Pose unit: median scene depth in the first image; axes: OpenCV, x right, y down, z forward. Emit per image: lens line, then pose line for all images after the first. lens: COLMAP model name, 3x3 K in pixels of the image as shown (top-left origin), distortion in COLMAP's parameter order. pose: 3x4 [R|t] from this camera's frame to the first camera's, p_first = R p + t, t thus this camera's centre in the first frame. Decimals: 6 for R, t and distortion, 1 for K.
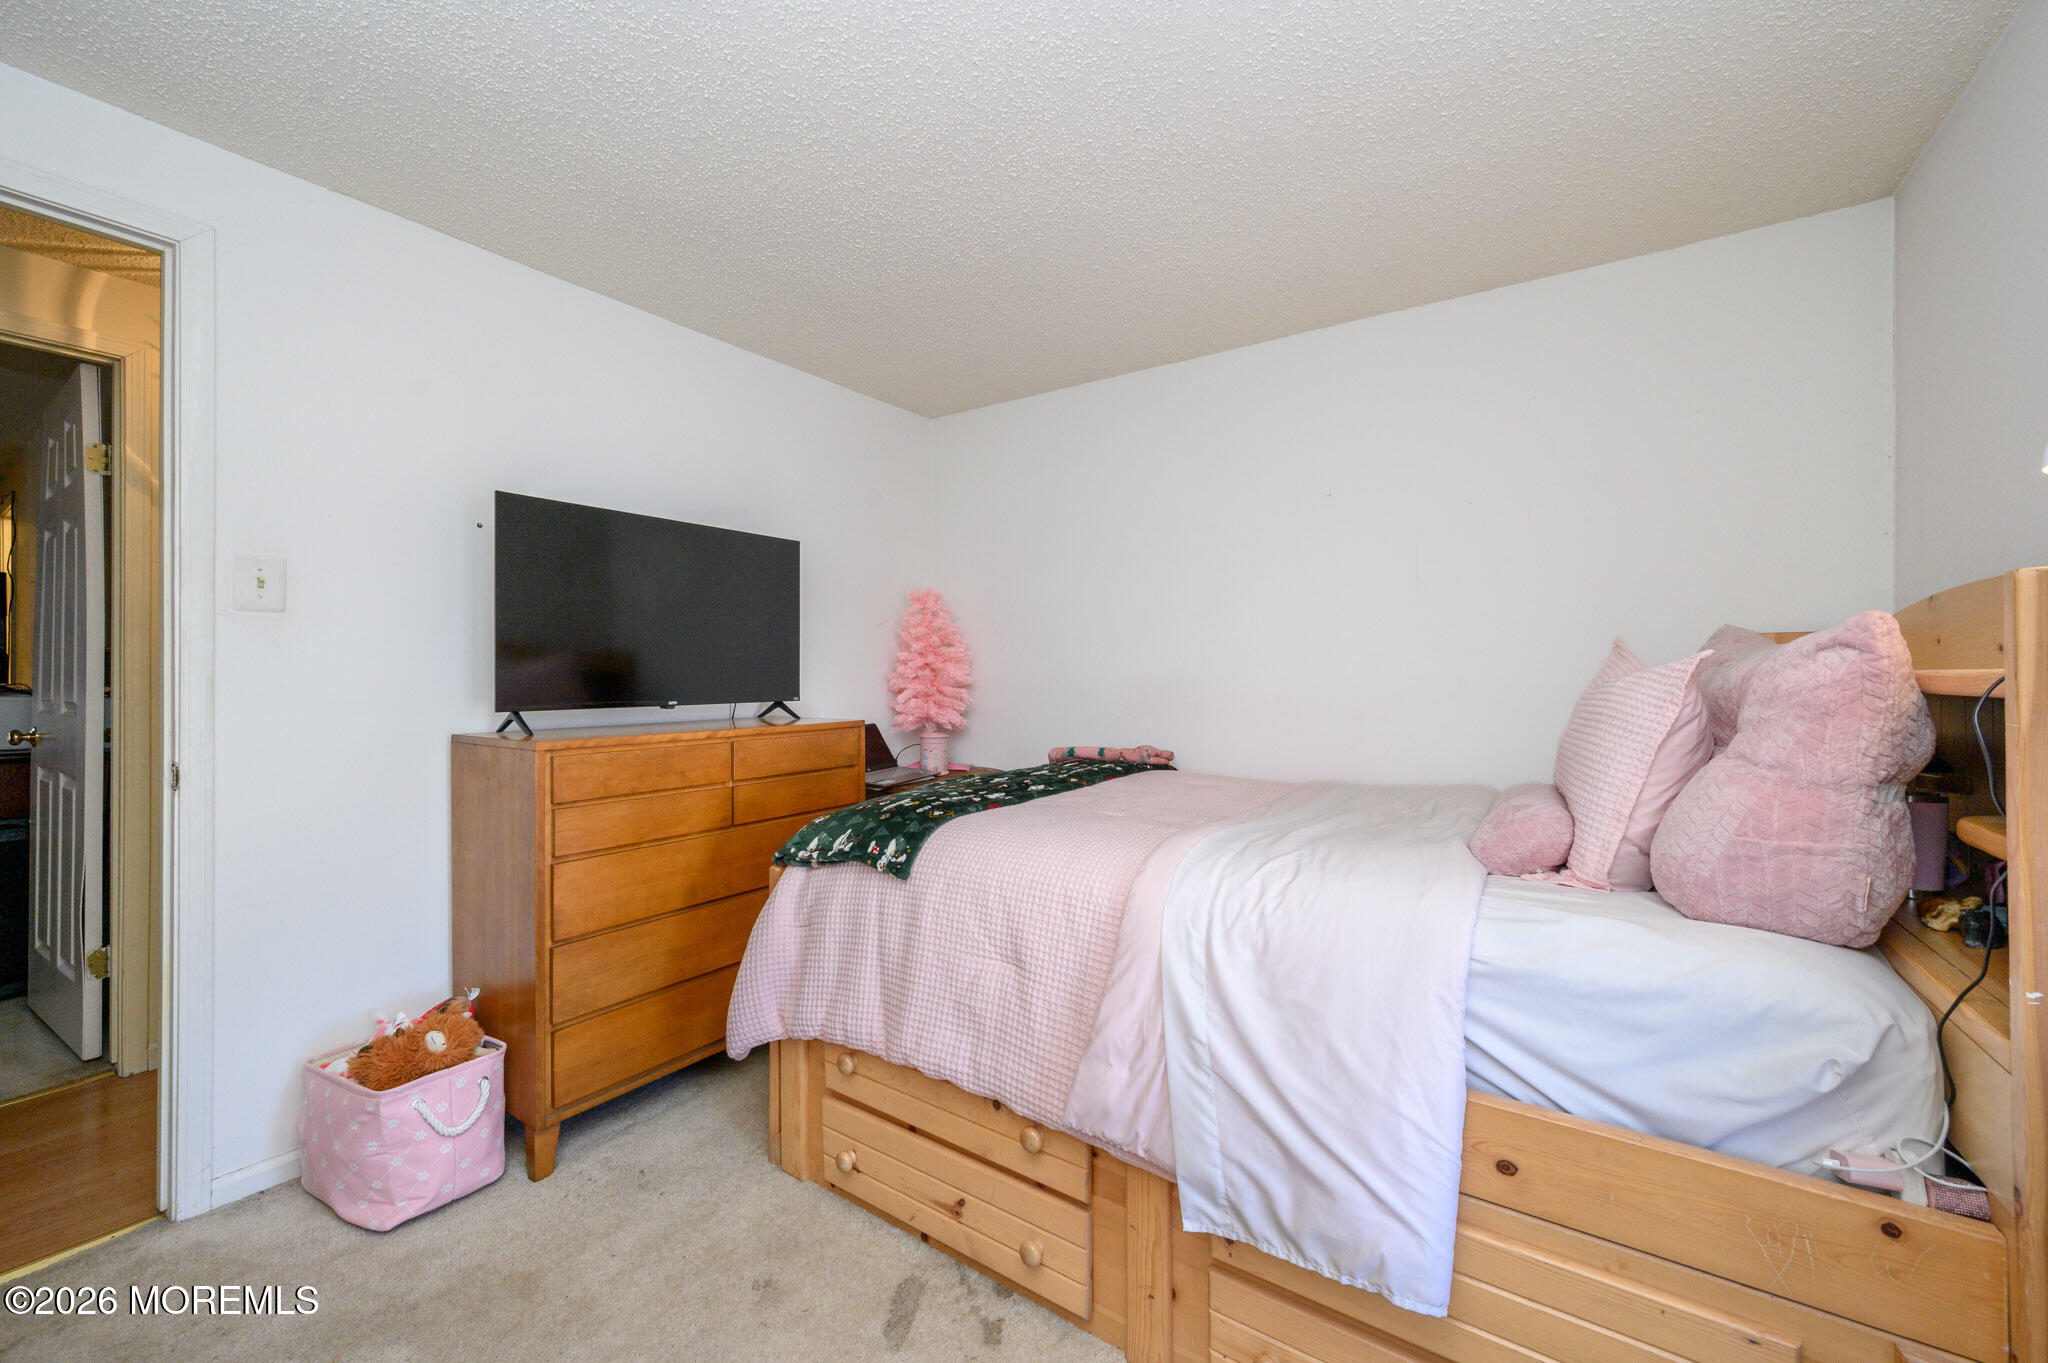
lens RADIAL K [[806.3, 0, 1022.4], [0, 806.3, 674.9], [0, 0, 1]] dist [0.000557, 0.000154]
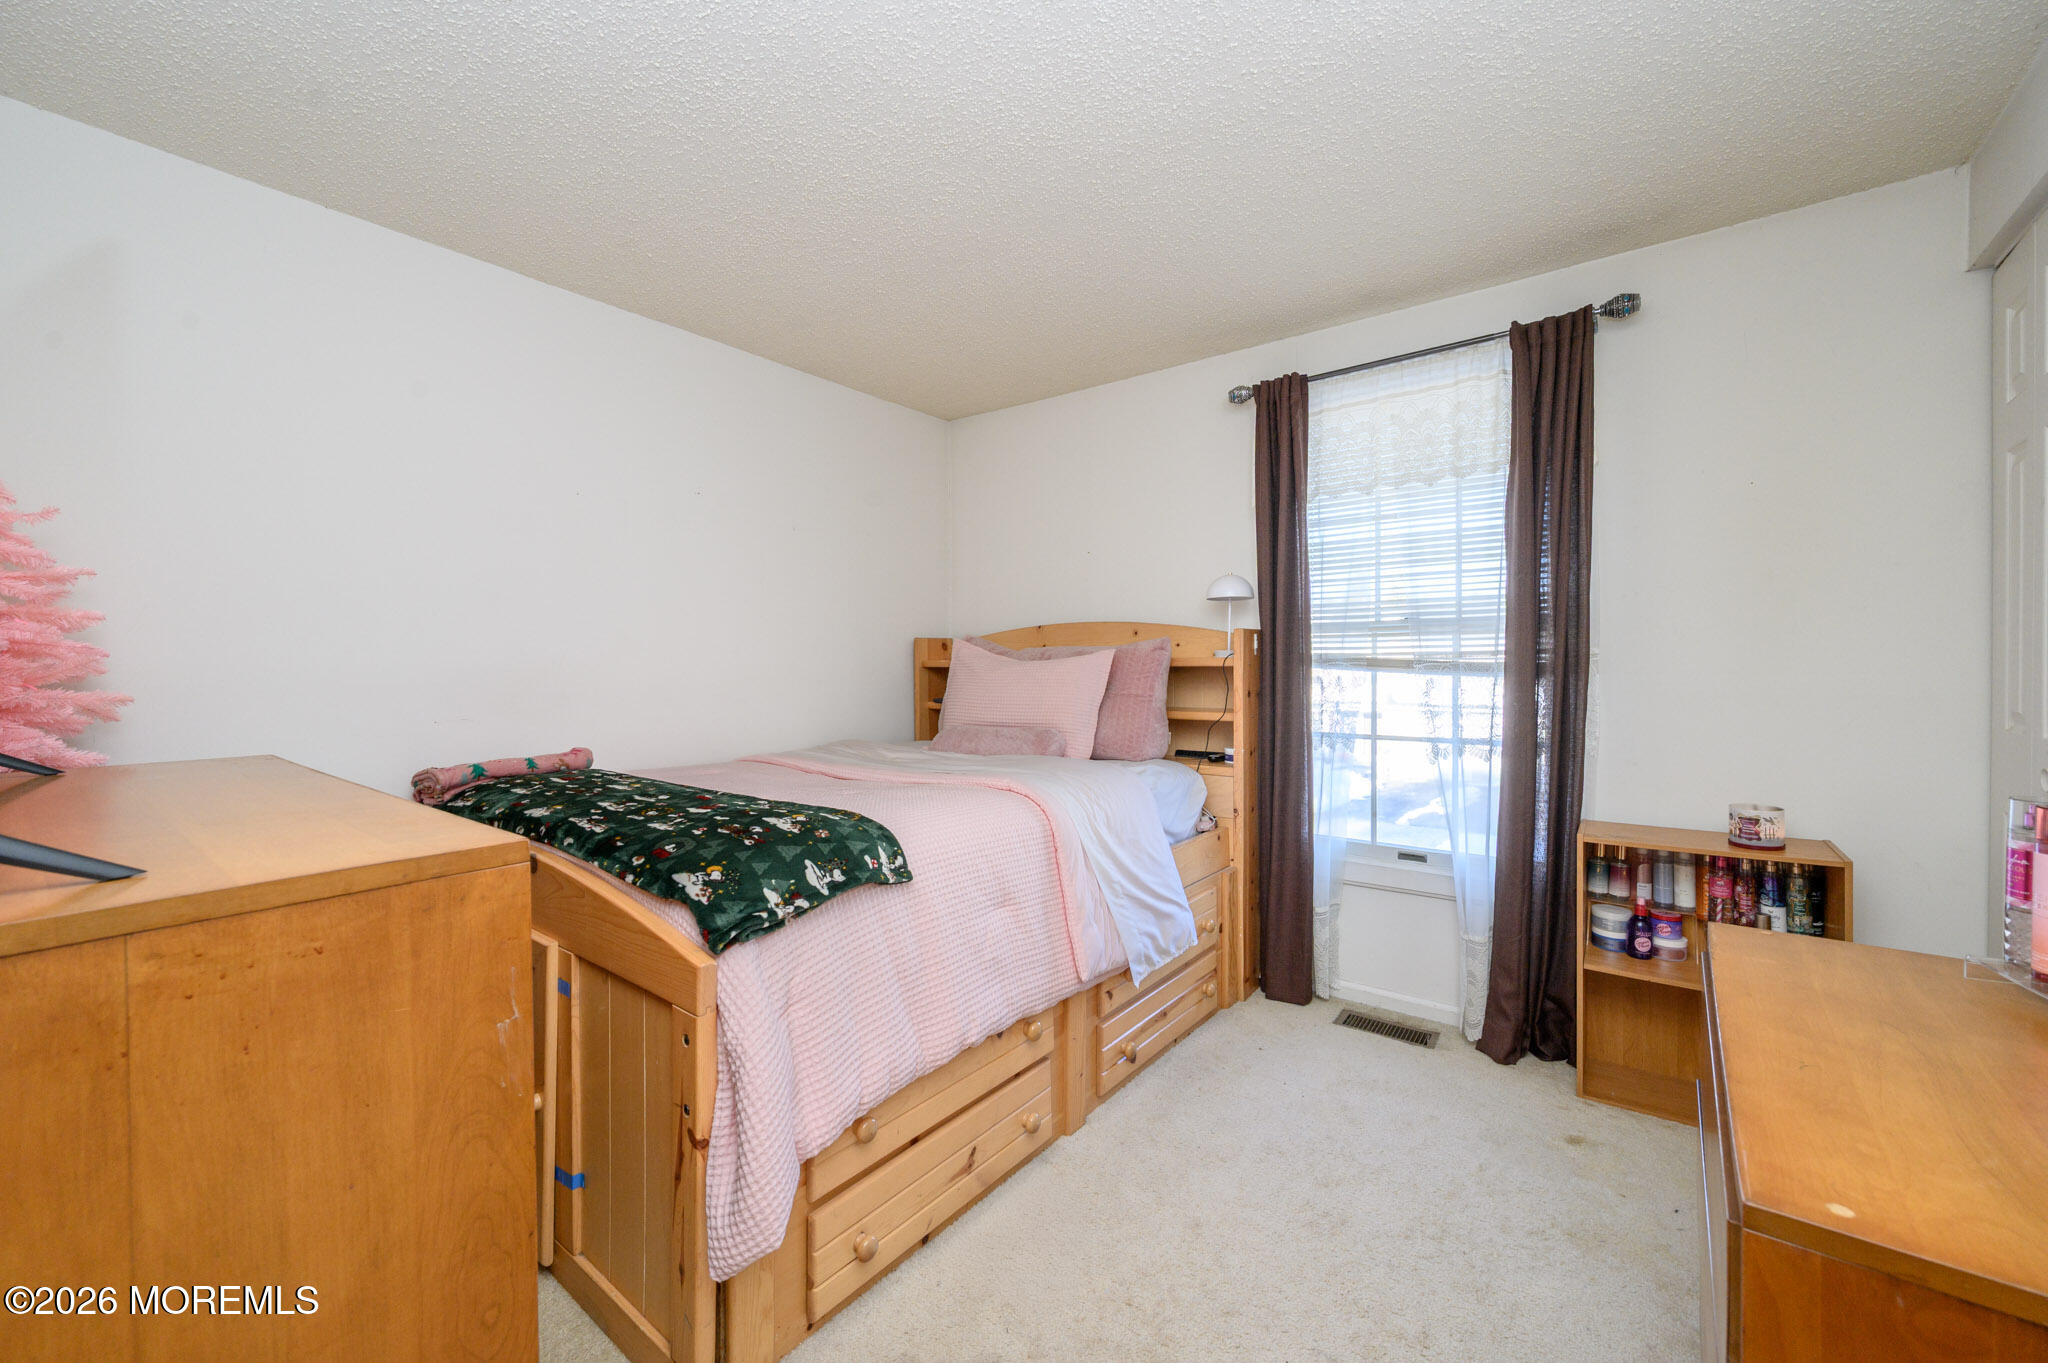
lens RADIAL K [[806.3, 0, 1022.4], [0, 806.3, 674.9], [0, 0, 1]] dist [0.000557, 0.000154]
pose [[0.068162, -0.026272, 0.997328, -1.256672], [0.010798, 0.999614, 0.025595, -0.006413], [-0.997616, 0.009025, 0.068419, 0.957799]]
